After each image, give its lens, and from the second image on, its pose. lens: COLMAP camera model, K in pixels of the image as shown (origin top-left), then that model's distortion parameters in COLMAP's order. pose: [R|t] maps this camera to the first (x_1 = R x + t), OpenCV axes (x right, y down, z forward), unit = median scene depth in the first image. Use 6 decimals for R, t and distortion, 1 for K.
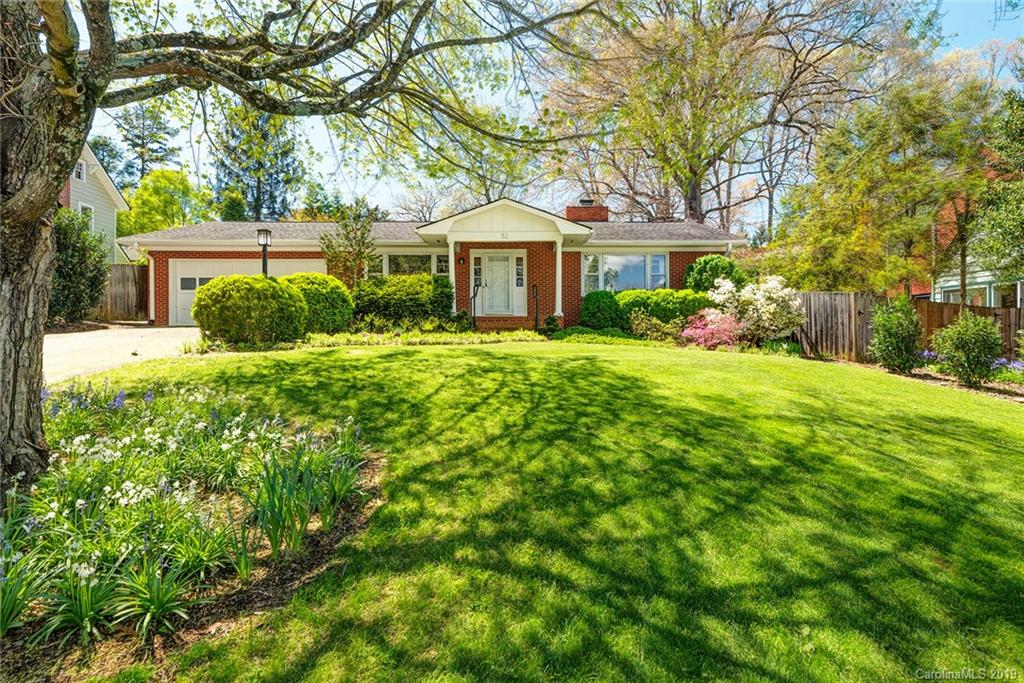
lens RADIAL K [[510.1, 0, 510.8], [0, 510.1, 340.3], [0, 0, 1]] dist [-0.005791, -0.001147]
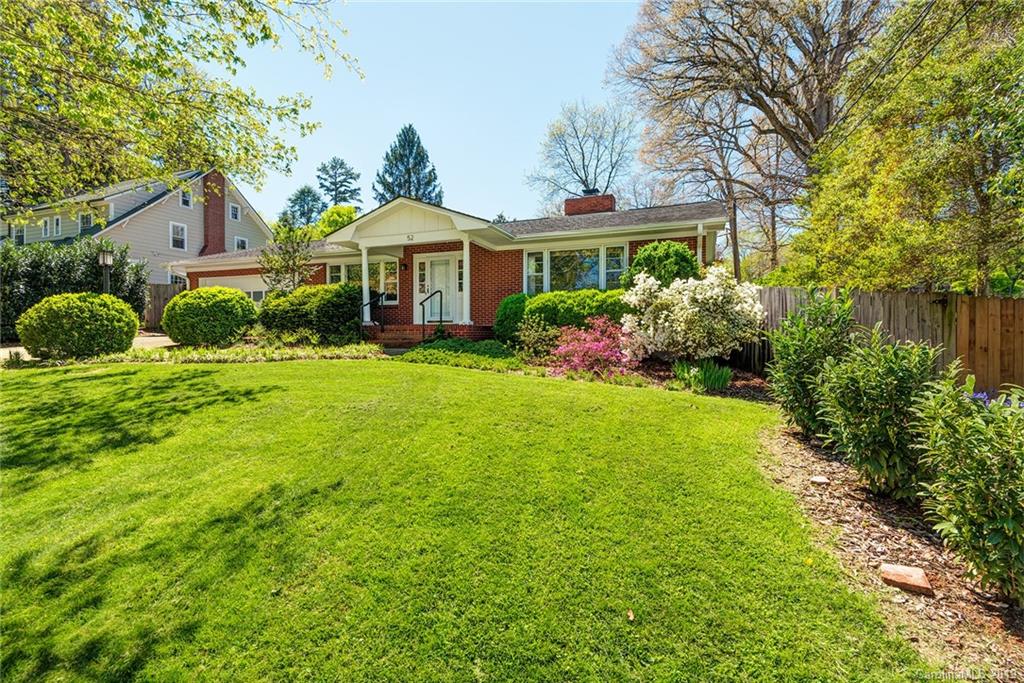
lens RADIAL K [[458.6, 0, 512.6], [0, 458.6, 341.1], [0, 0, 1]] dist [-0.000175, 0.000270]
pose [[0.925461, 0.007171, -0.378775, 0.464999], [-0.005774, 0.999972, 0.004825, -0.025845], [0.378799, -0.002278, 0.925476, 0.314280]]
